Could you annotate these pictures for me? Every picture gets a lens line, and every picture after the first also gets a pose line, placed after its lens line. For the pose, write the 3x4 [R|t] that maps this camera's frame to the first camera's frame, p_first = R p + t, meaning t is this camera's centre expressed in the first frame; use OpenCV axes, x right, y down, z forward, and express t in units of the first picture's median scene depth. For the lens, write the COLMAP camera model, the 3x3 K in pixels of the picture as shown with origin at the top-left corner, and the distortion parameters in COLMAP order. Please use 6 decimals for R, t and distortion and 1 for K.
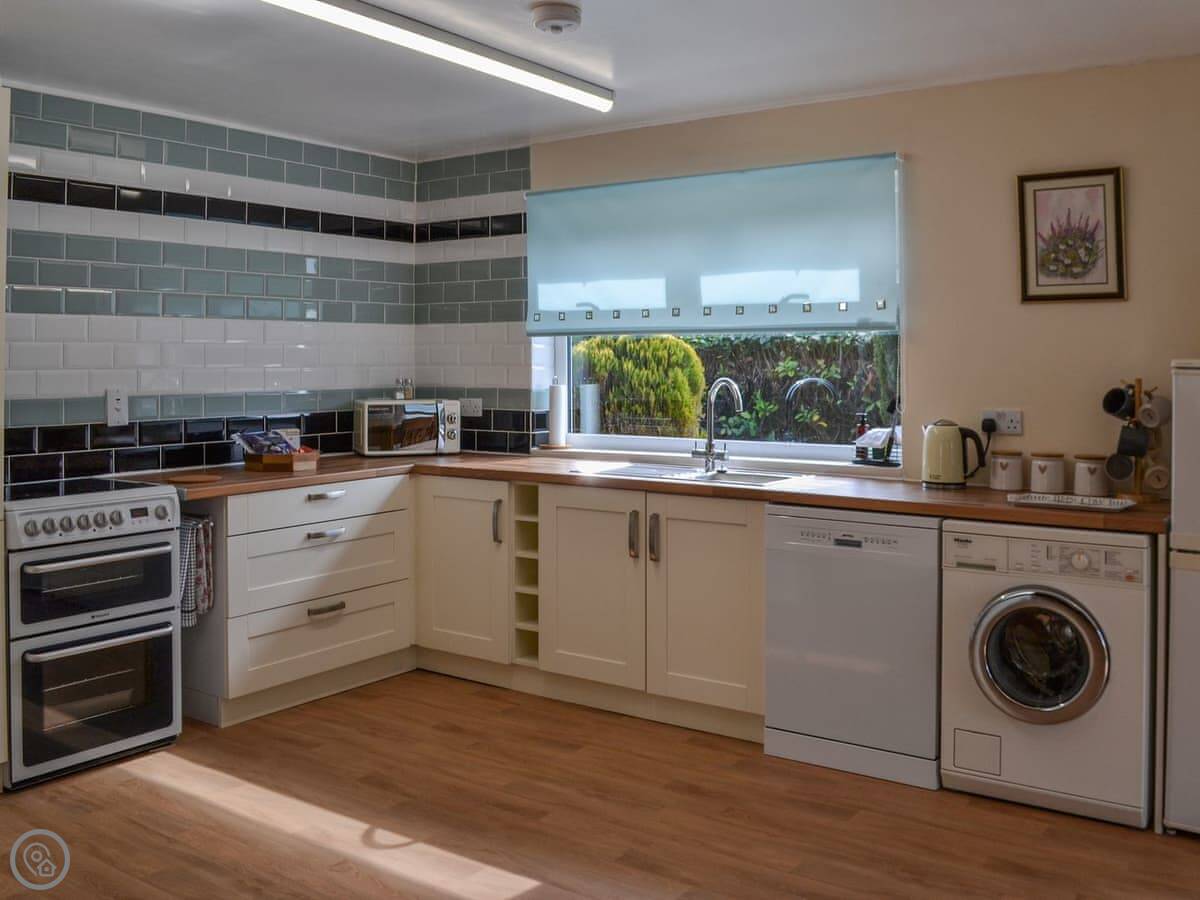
lens RADIAL K [[1114.8, 0, 600.0], [0, 1114.8, 454.8], [0, 0, 1]] dist [-0.096267, 0.000000]
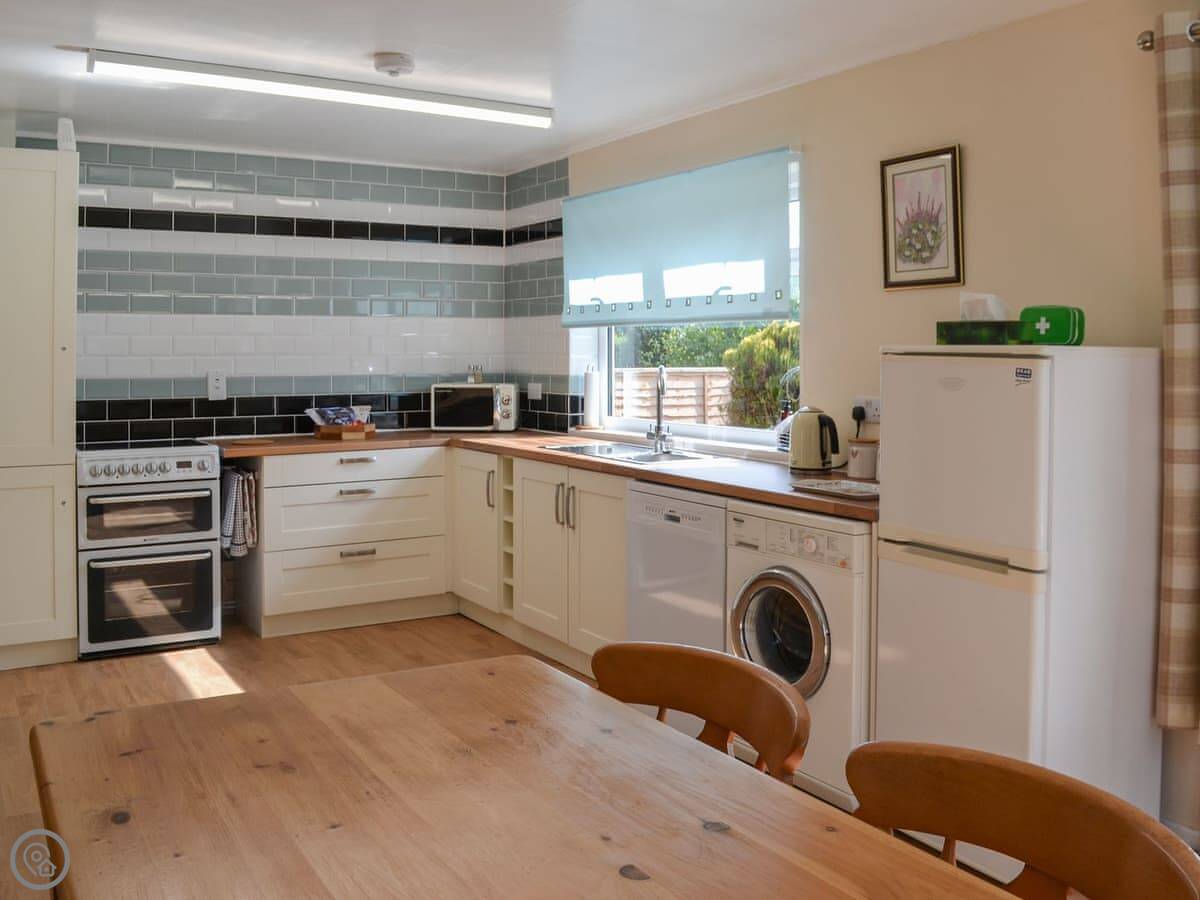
lens RADIAL K [[1114.8, 0, 609.5], [0, 1114.8, 482.8], [0, 0, 1]] dist [-0.096267, 0.000000]
pose [[0.917517, 0.047063, -0.394903, 0.518590], [-0.034273, 0.998636, 0.039384, 0.004154], [0.396218, -0.022601, 0.917878, -0.015396]]
